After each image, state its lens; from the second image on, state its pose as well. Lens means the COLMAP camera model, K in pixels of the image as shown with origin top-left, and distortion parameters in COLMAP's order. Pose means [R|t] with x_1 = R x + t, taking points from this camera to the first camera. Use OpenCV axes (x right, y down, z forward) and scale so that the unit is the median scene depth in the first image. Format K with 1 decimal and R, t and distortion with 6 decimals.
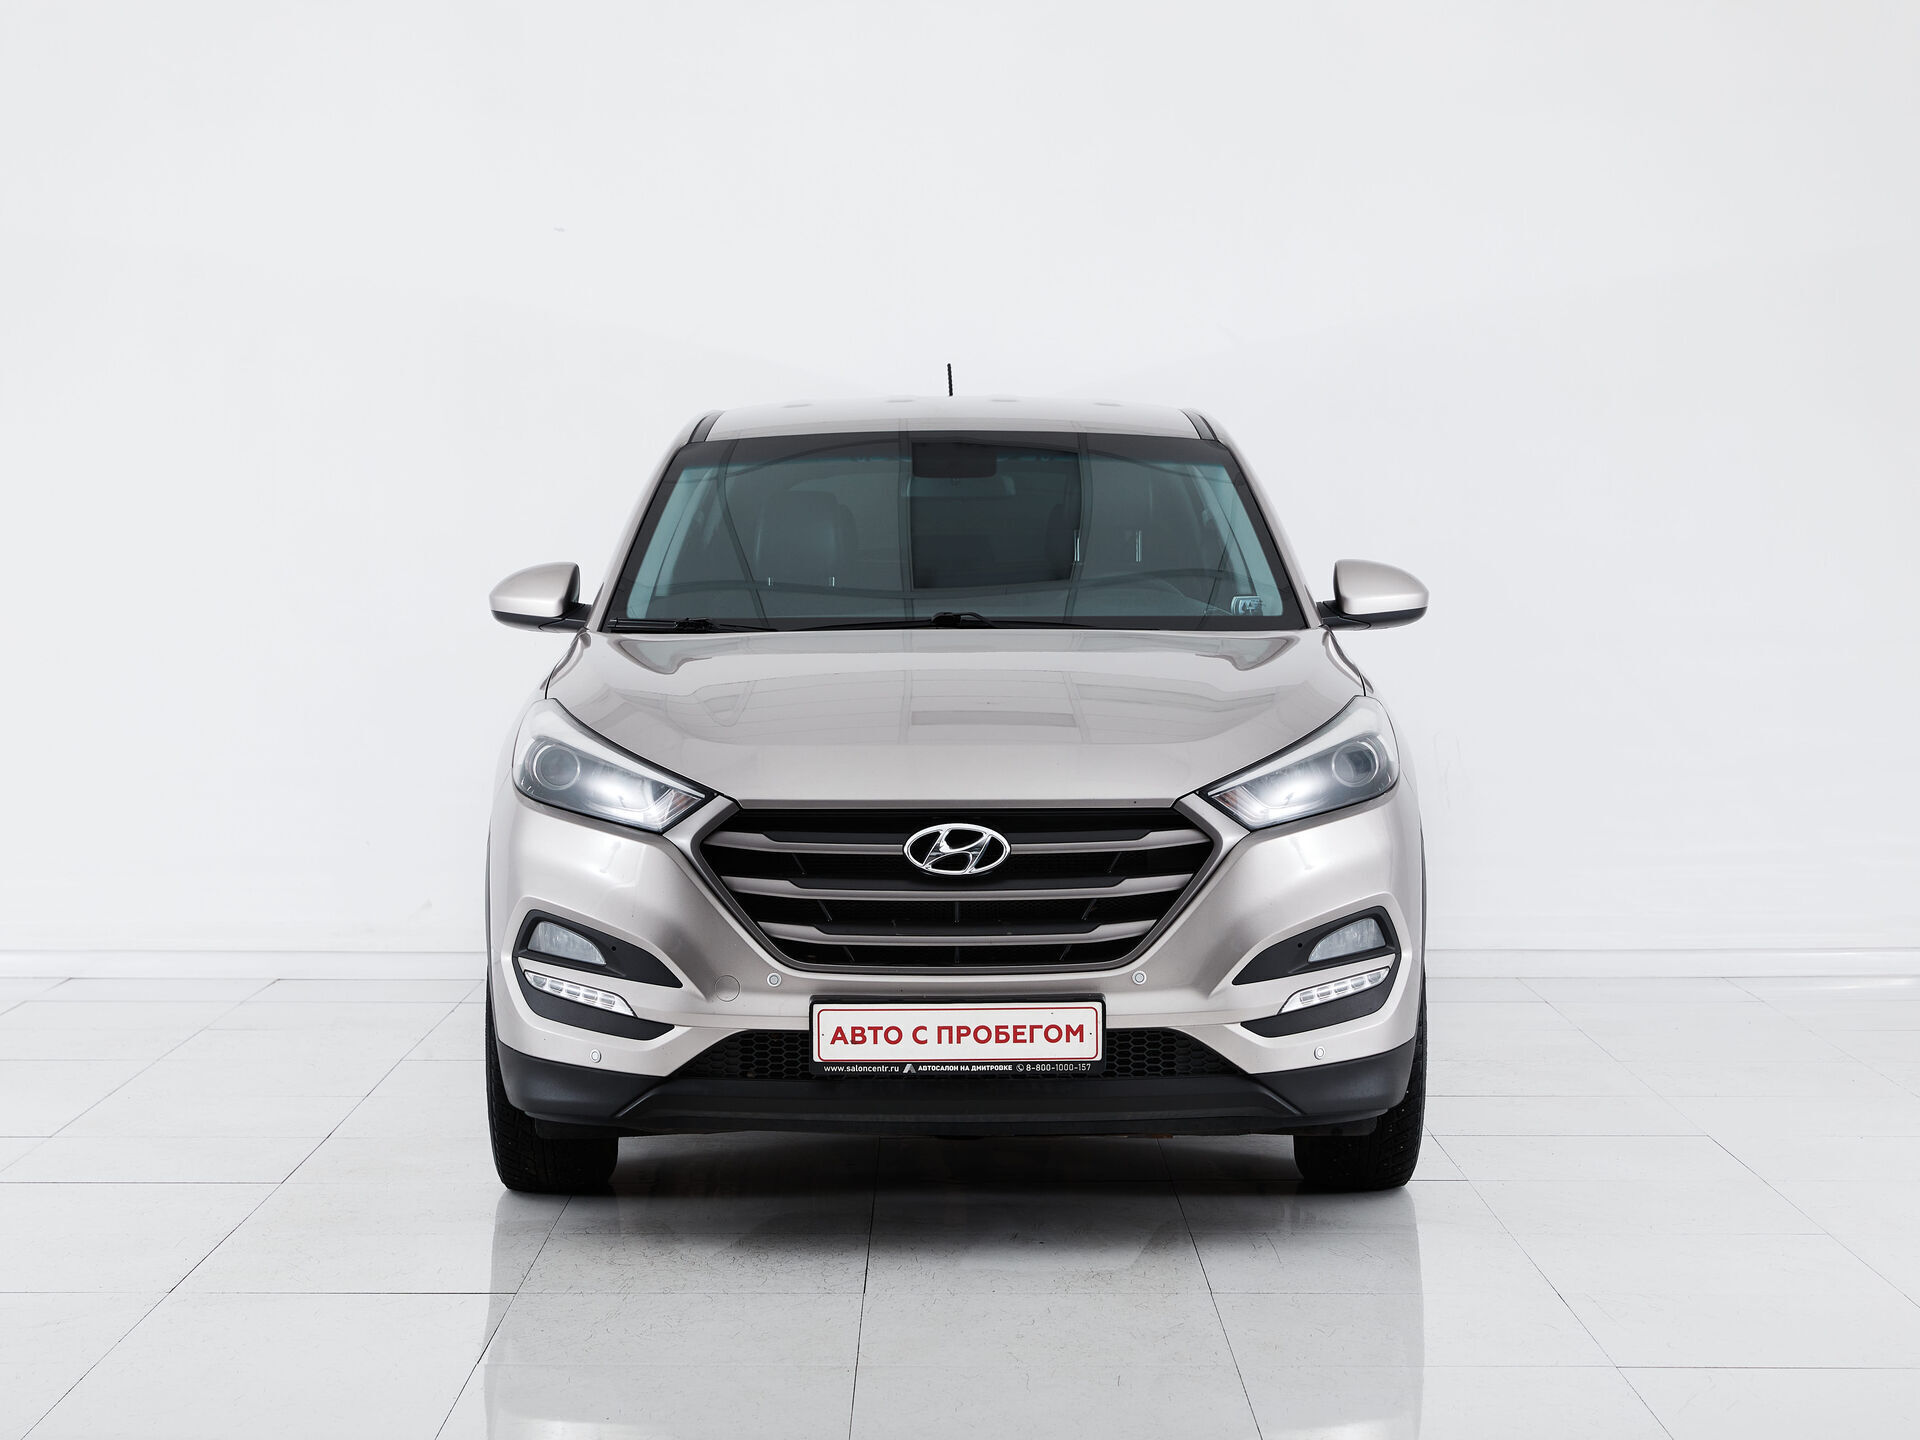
lens RADIAL K [[3936.1, 0, 960.0], [0, 3936.1, 720.0], [0, 0, 1]] dist [0.072511, 0.170462]
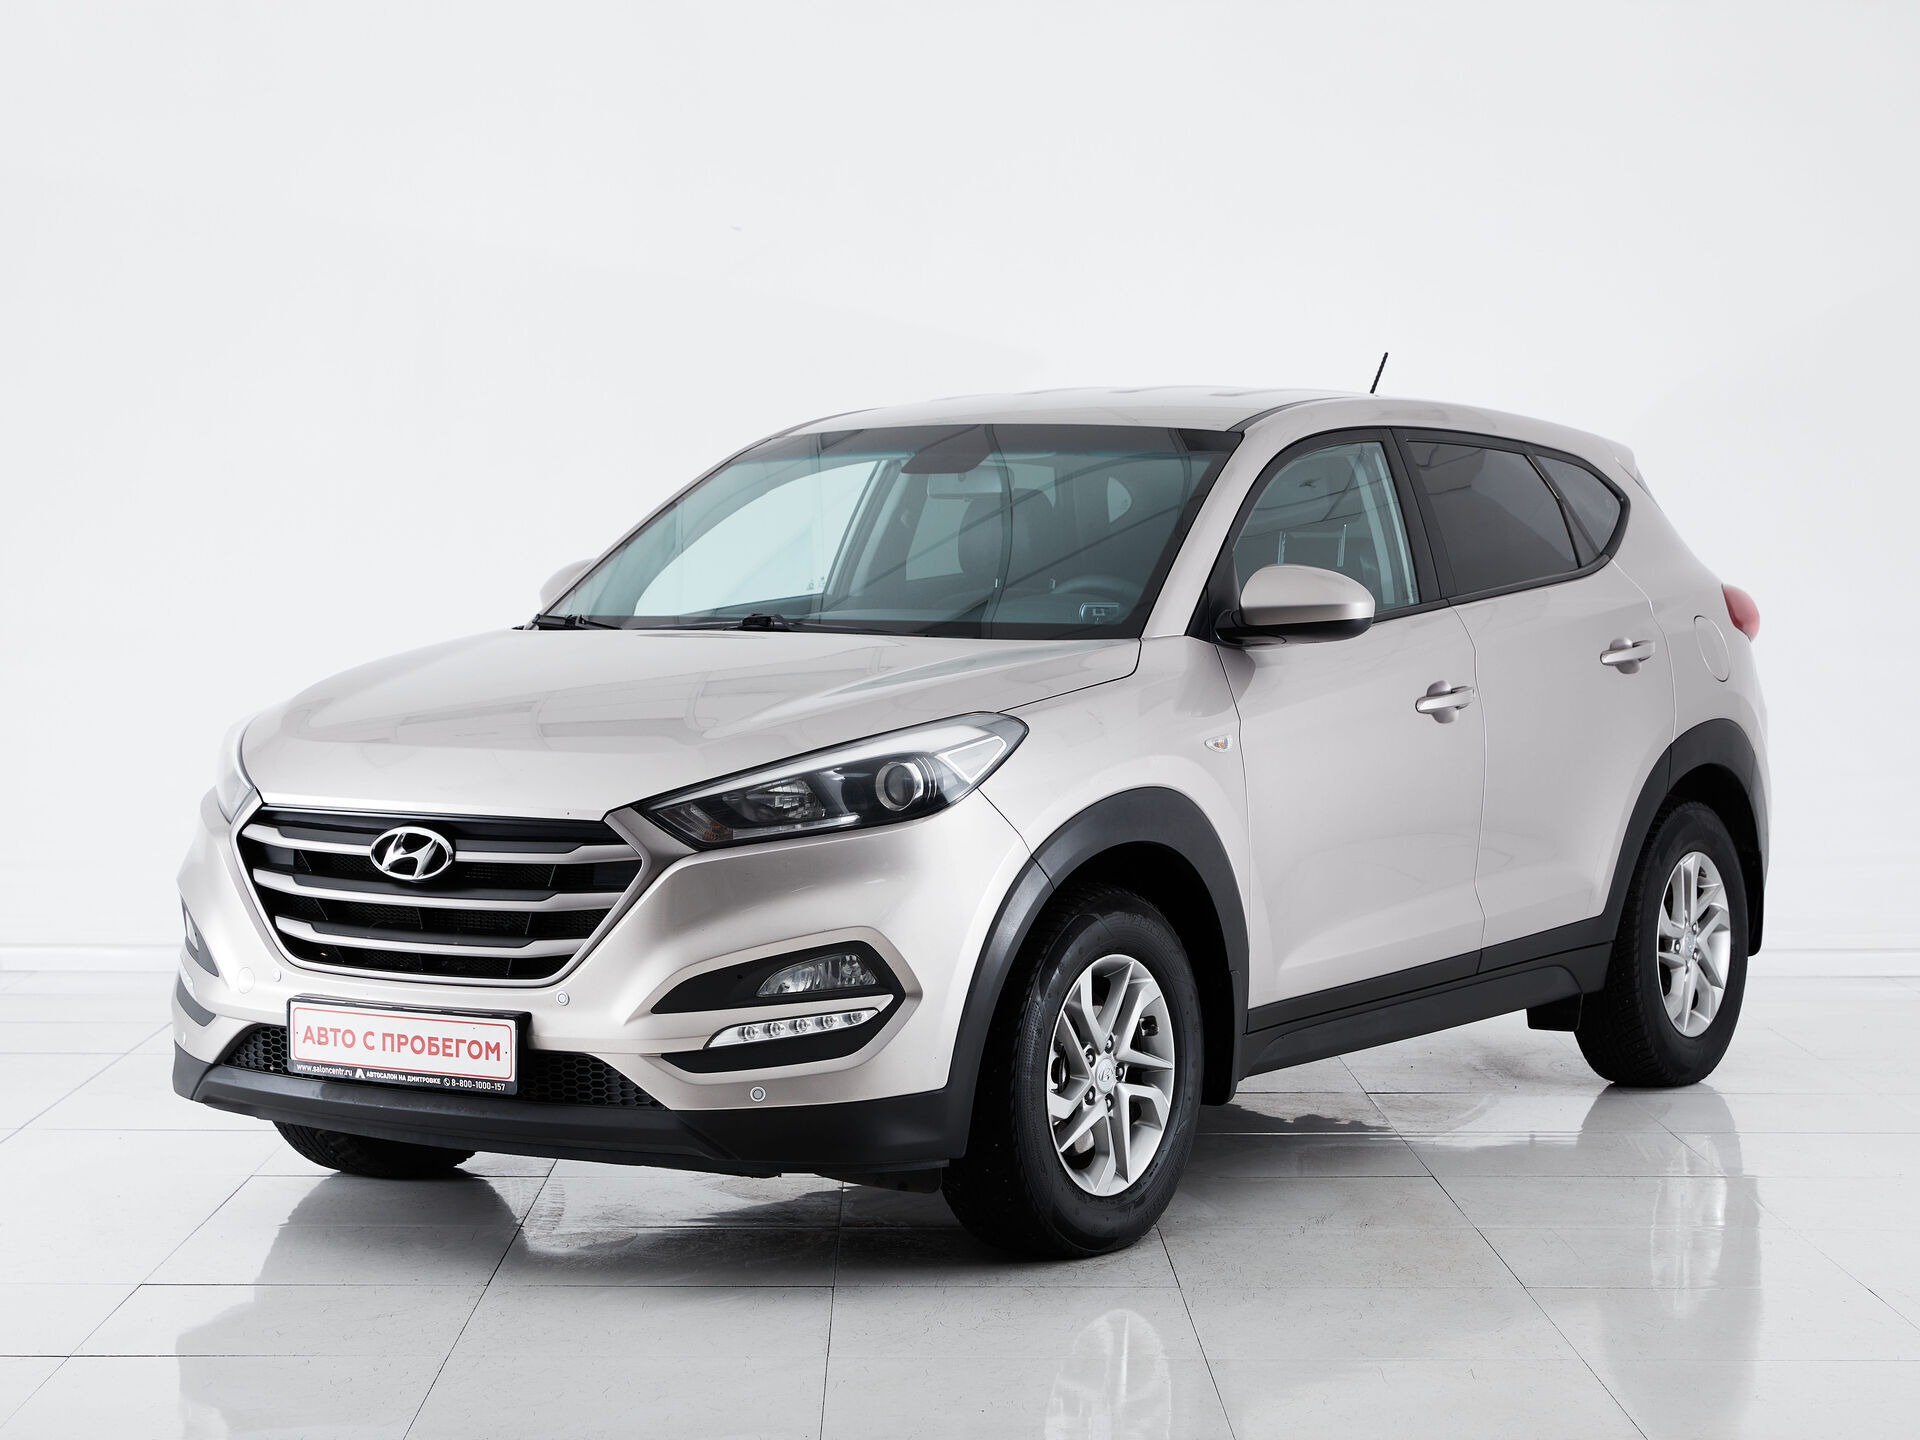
lens RADIAL K [[3936.1, 0, 960.0], [0, 3936.1, 720.0], [0, 0, 1]] dist [0.072511, 0.170462]
pose [[0.828729, 0.031195, -0.558780, 0.657828], [-0.032384, 0.999445, 0.007767, -0.012236], [0.558712, 0.011659, 0.829280, 0.265326]]
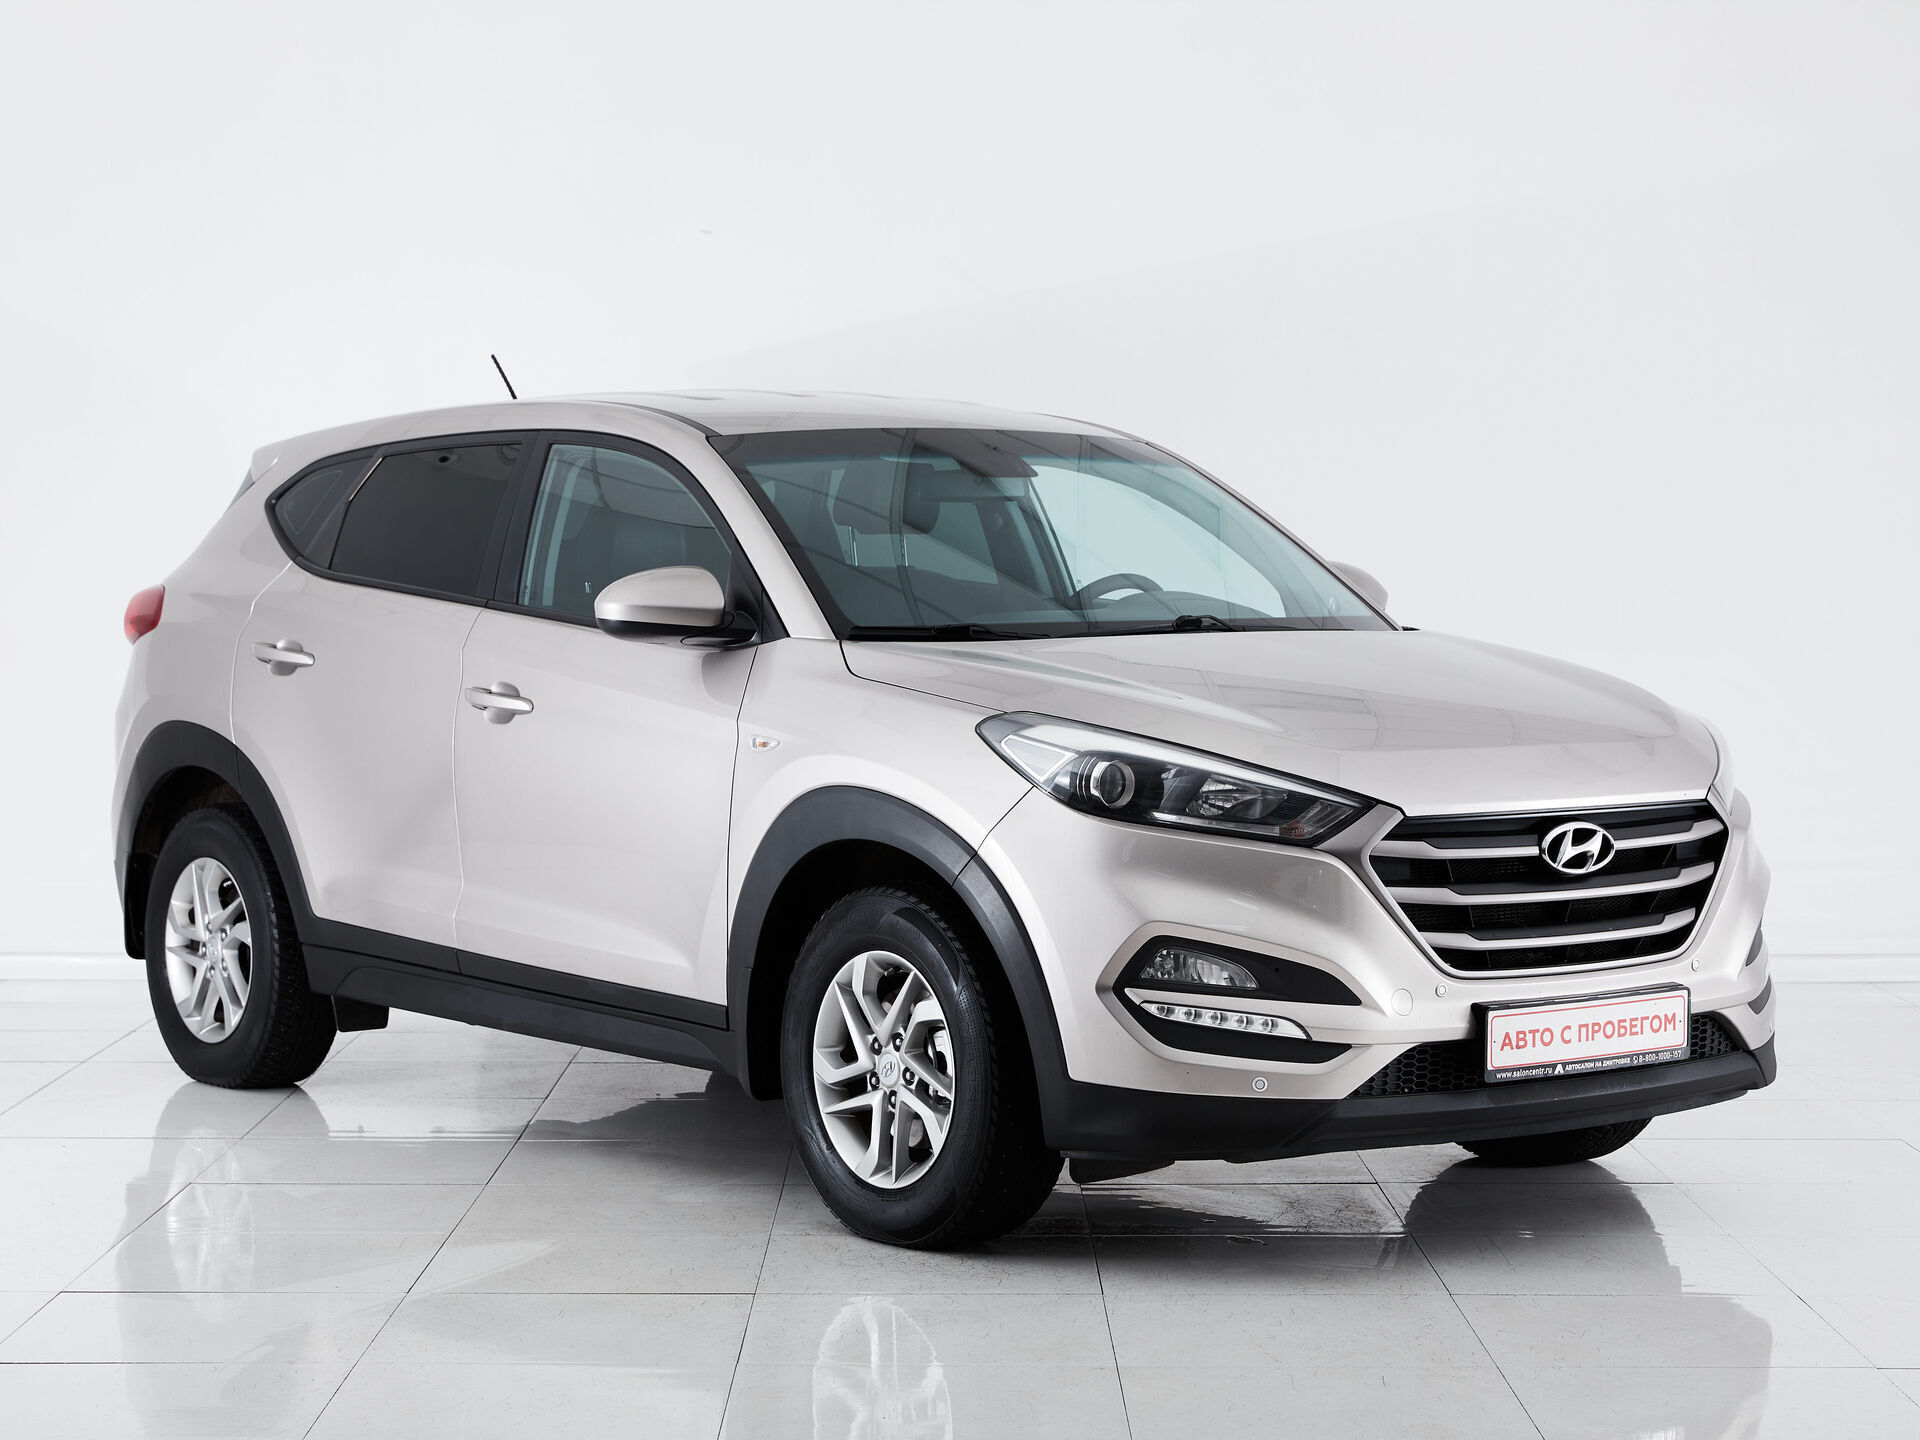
lens RADIAL K [[3936.1, 0, 960.0], [0, 3936.1, 720.0], [0, 0, 1]] dist [0.072511, 0.170462]
pose [[0.800460, -0.028028, 0.598730, -0.730528], [0.028866, 0.999550, 0.008200, -0.012649], [-0.598690, 0.010720, 0.800909, 0.287451]]
